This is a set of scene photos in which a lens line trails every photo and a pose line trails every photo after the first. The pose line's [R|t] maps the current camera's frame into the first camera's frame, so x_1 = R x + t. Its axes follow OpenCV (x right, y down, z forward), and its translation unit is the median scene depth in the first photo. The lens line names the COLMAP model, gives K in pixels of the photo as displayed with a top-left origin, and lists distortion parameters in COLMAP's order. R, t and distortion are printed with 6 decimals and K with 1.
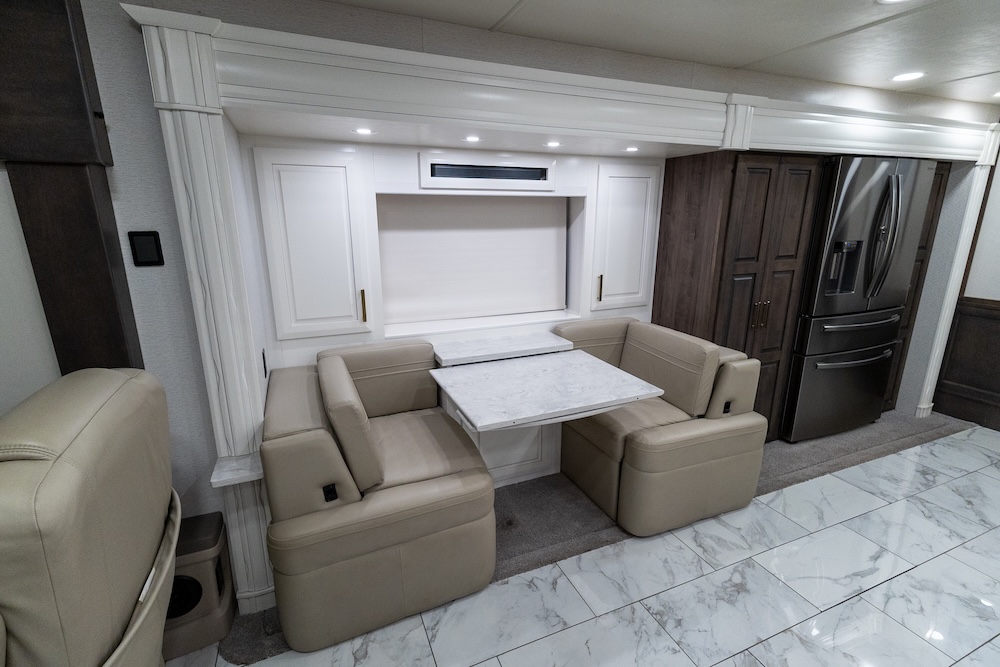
lens RADIAL K [[458.3, 0, 506.5], [0, 458.3, 336.9], [0, 0, 1]] dist [0.027927, -0.005809]
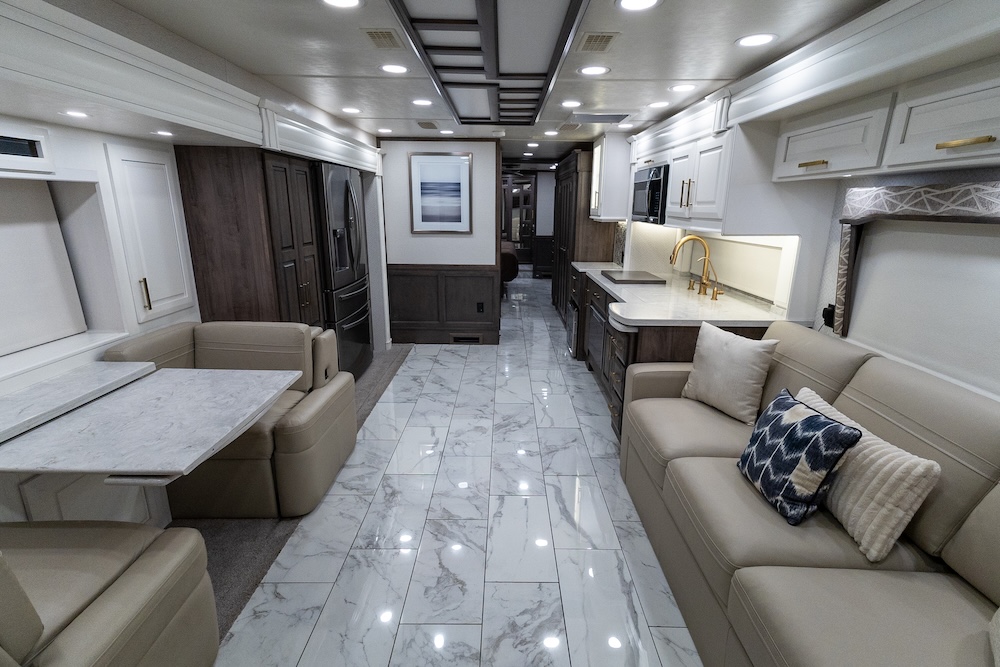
lens RADIAL K [[458.3, 0, 511.6], [0, 458.3, 335.4], [0, 0, 1]] dist [0.027927, -0.005809]
pose [[0.398837, -0.245268, 0.883613, -0.320249], [0.228722, 0.959722, 0.163156, -0.022580], [-0.888040, 0.137029, 0.438871, 0.054854]]
